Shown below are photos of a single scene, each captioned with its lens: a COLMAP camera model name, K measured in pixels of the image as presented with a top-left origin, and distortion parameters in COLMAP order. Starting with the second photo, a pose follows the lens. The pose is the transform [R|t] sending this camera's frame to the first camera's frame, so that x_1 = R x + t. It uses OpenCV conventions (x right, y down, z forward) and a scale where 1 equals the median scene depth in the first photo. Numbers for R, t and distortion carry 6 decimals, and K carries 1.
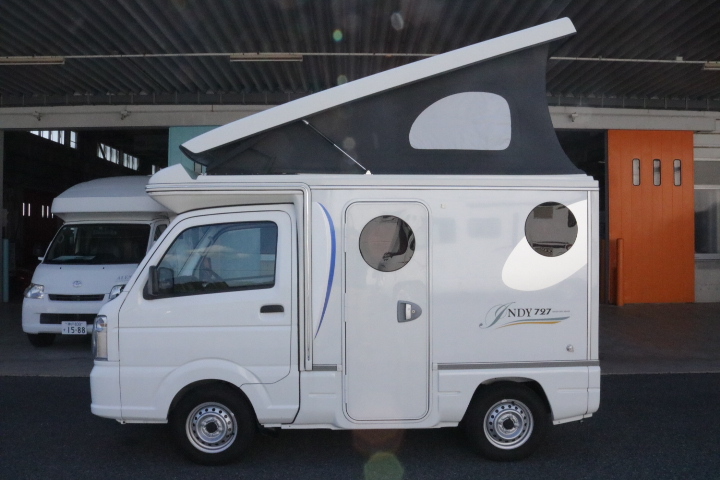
lens RADIAL K [[584.6, 0, 357.1], [0, 584.6, 242.9], [0, 0, 1]] dist [-0.113904, 0.050378]
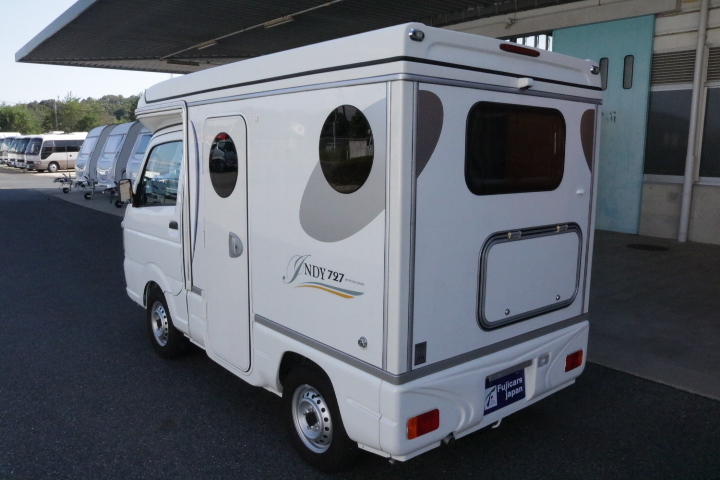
lens RADIAL K [[584.6, 0, 347.9], [0, 584.6, 242.5], [0, 0, 1]] dist [-0.113904, 0.050378]
pose [[0.605607, 0.134766, -0.784270, 0.848643], [-0.015241, 0.987339, 0.157891, -0.024450], [0.795618, -0.083667, 0.599993, 0.615386]]
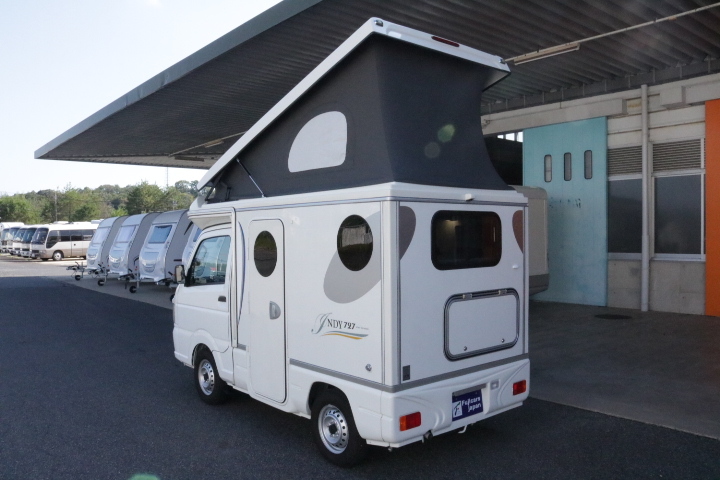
lens RADIAL K [[584.6, 0, 354.8], [0, 584.6, 246.5], [0, 0, 1]] dist [-0.113904, 0.050378]
pose [[0.623949, 0.013935, -0.781341, 1.113137], [0.001863, 0.999812, 0.019320, -0.036826], [0.781463, -0.013510, 0.623806, 0.381976]]
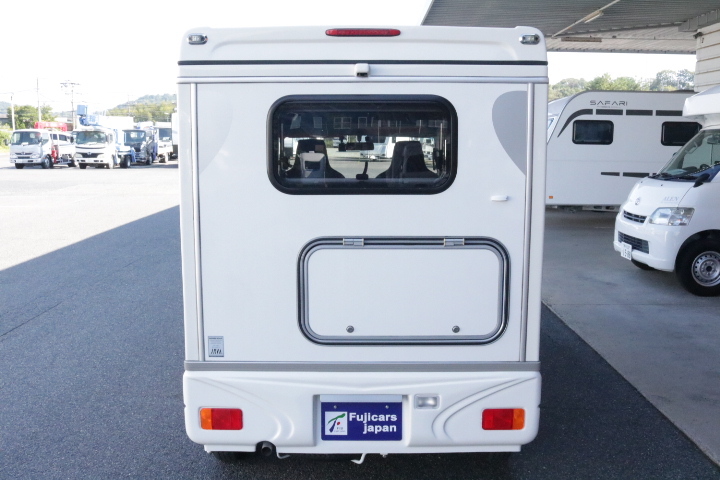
lens RADIAL K [[717.4, 0, 356.4], [0, 717.4, 242.9], [0, 0, 1]] dist [-0.093401, 0.000000]
pose [[-0.028539, 0.143863, -0.989186, 1.170516], [-0.004282, 0.989562, 0.144041, -0.034858], [0.999584, 0.008346, -0.027625, 1.211069]]
